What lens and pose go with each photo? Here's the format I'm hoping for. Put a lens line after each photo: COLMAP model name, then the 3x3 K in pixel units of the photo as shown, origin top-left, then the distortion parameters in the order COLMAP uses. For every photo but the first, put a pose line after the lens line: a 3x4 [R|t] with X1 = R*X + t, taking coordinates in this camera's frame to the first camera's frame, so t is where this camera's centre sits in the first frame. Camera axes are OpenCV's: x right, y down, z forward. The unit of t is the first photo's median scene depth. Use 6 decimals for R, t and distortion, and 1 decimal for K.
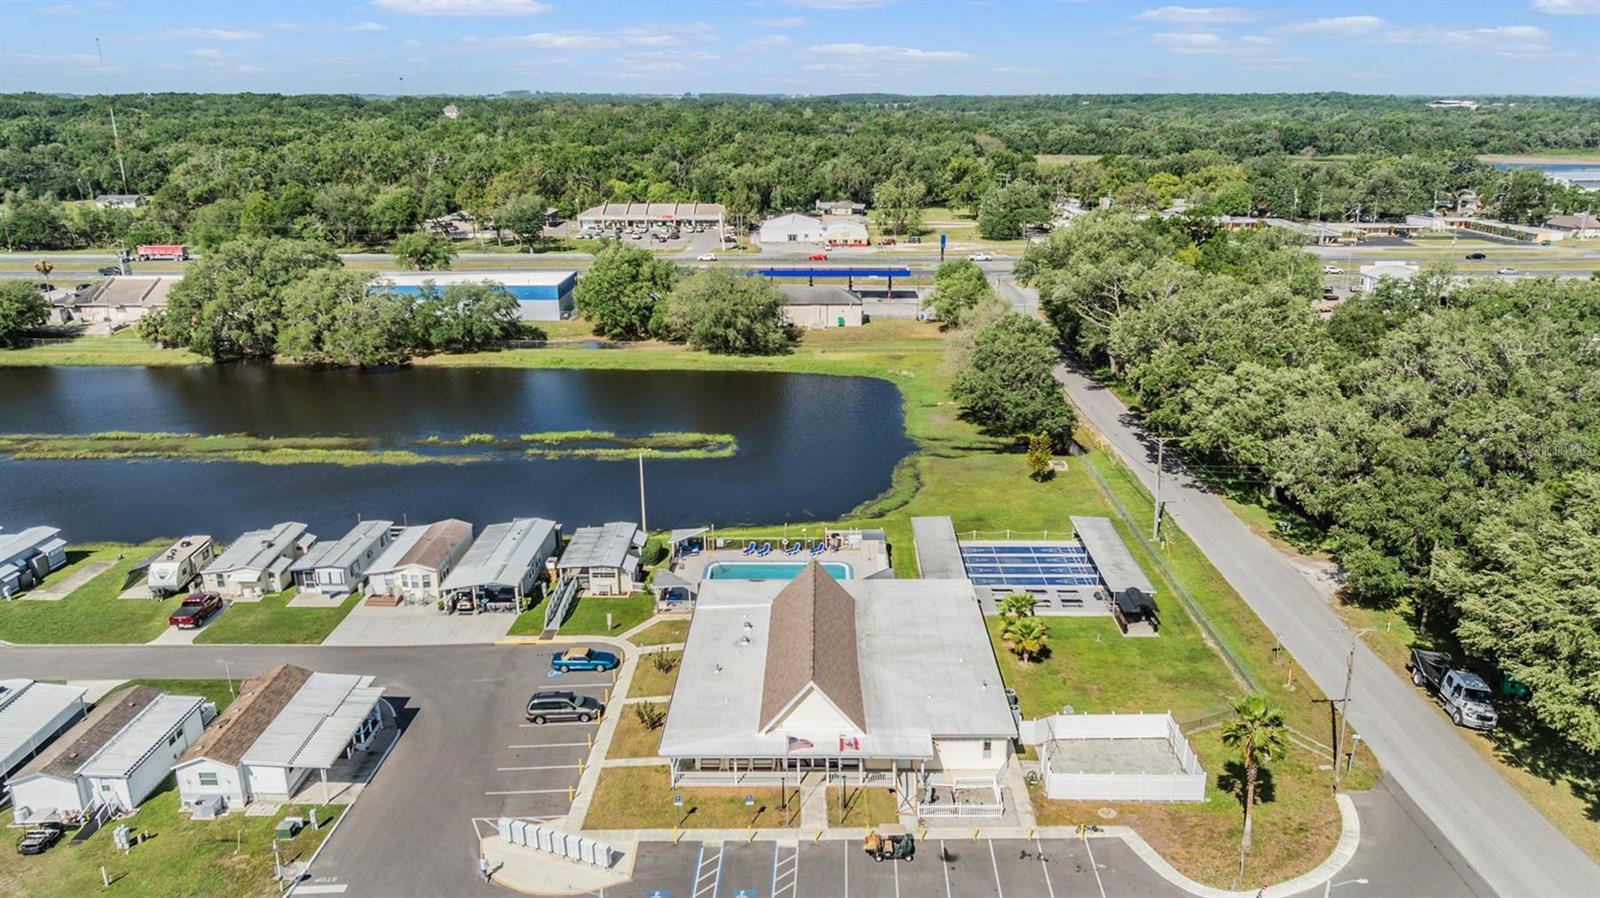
lens RADIAL K [[1119.2, 0, 800.0], [0, 1119.2, 449.0], [0, 0, 1]] dist [-0.020635, 0.003821]
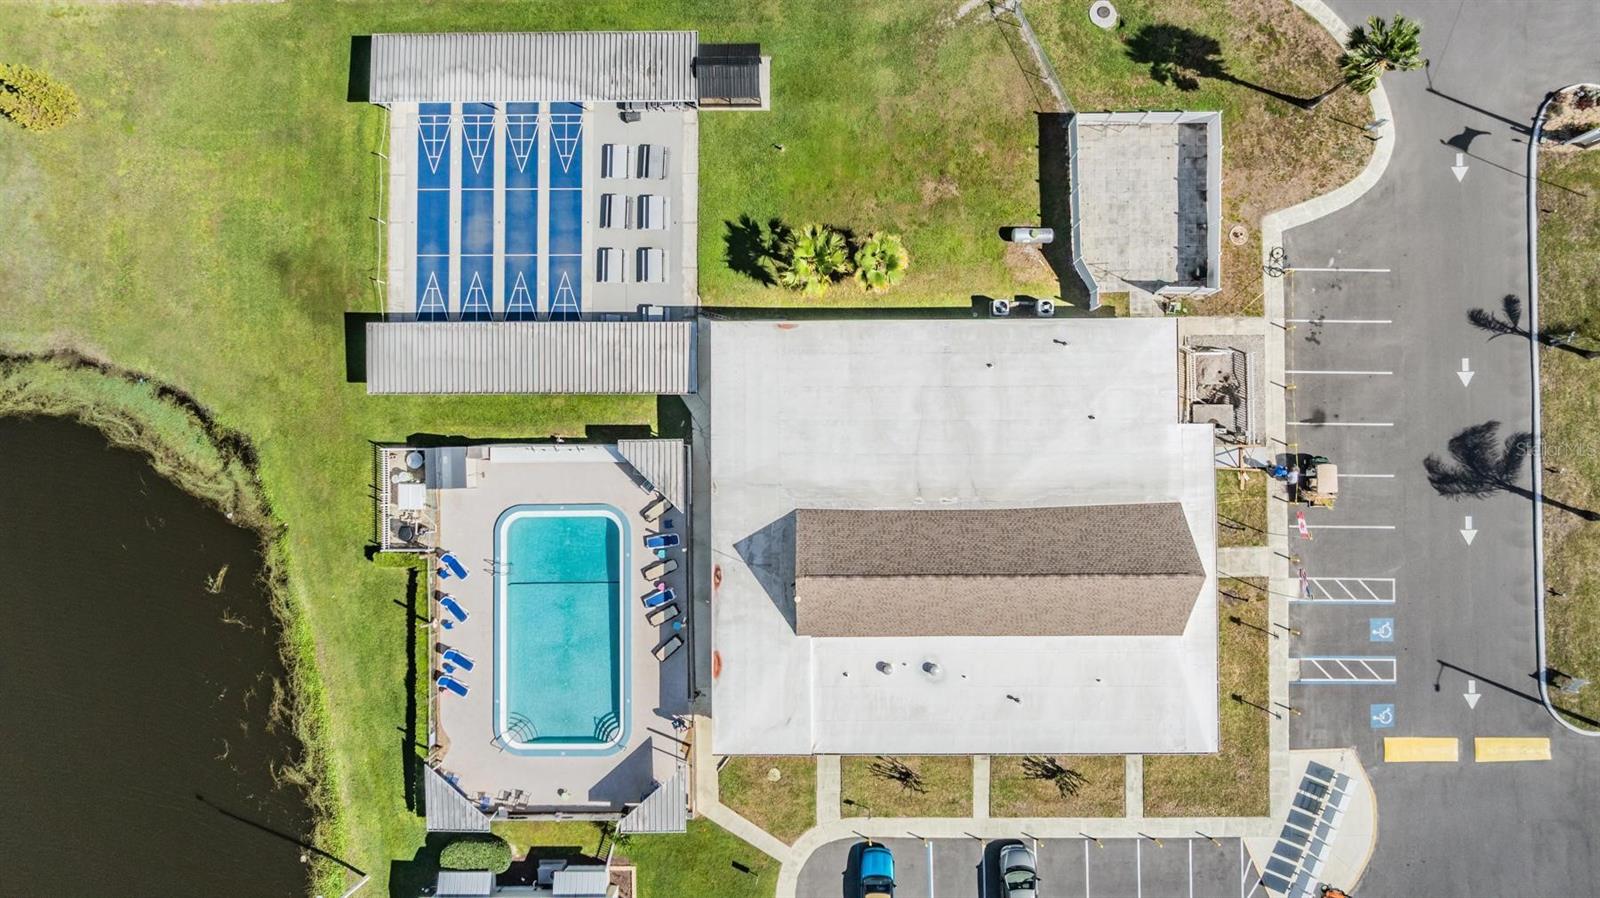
lens RADIAL K [[1119.2, 0, 800.0], [0, 1119.2, 449.0], [0, 0, 1]] dist [-0.020635, 0.003821]
pose [[-0.026455, -0.999508, 0.016863, 0.080748], [0.320506, 0.007497, 0.947217, -0.524840], [-0.946877, 0.030463, 0.320150, 0.868510]]
